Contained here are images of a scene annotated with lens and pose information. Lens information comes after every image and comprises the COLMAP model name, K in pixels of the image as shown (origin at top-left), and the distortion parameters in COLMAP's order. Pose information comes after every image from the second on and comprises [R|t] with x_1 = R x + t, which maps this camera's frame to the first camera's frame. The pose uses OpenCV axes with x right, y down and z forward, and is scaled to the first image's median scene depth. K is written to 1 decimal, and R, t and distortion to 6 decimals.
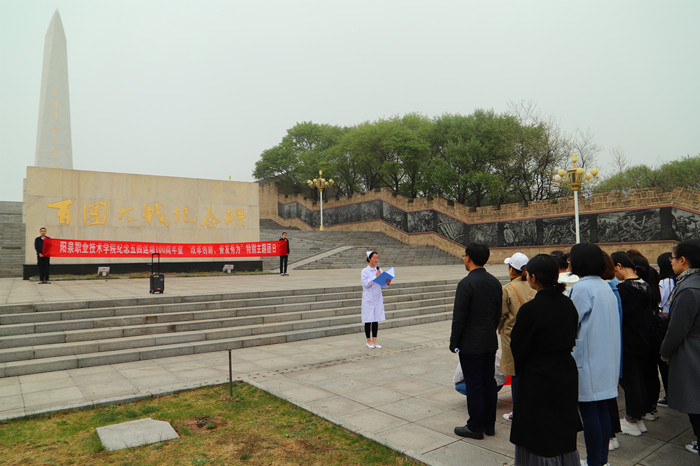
lens RADIAL K [[477.6, 0, 340.0], [0, 477.6, 232.2], [0, 0, 1]] dist [-0.137772, 0.102402]
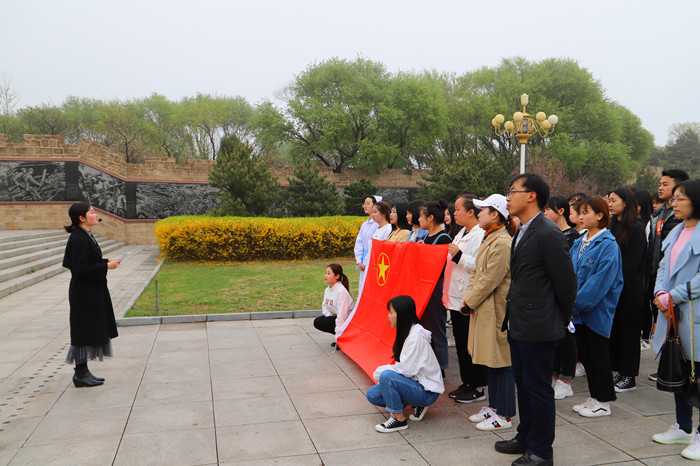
lens RADIAL K [[583.9, 0, 350.0], [0, 583.9, 233.0], [0, 0, 1]] dist [-0.008849, -0.003644]
pose [[0.367405, -0.011155, 0.929994, -0.045608], [-0.052916, 0.998058, 0.032876, 0.007234], [-0.928554, -0.061290, 0.366101, 0.073496]]
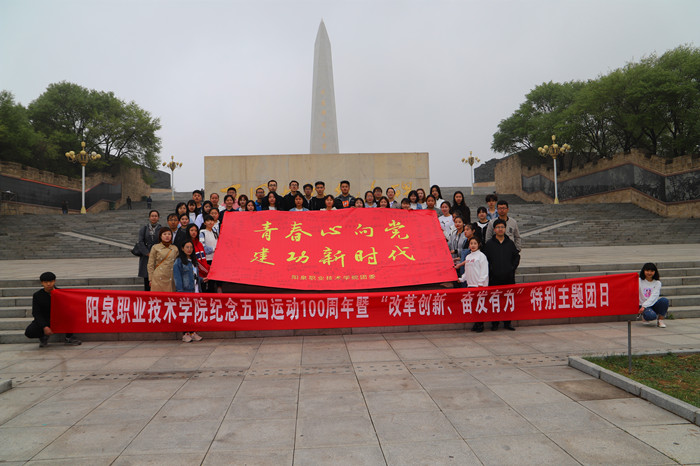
lens RADIAL K [[477.6, 0, 340.0], [0, 477.6, 232.2], [0, 0, 1]] dist [-0.137772, 0.102402]
pose [[0.850224, -0.012240, -0.526278, 0.080592], [0.035543, 0.998783, 0.034191, 0.005376], [0.525219, -0.047776, 0.849625, 0.072989]]
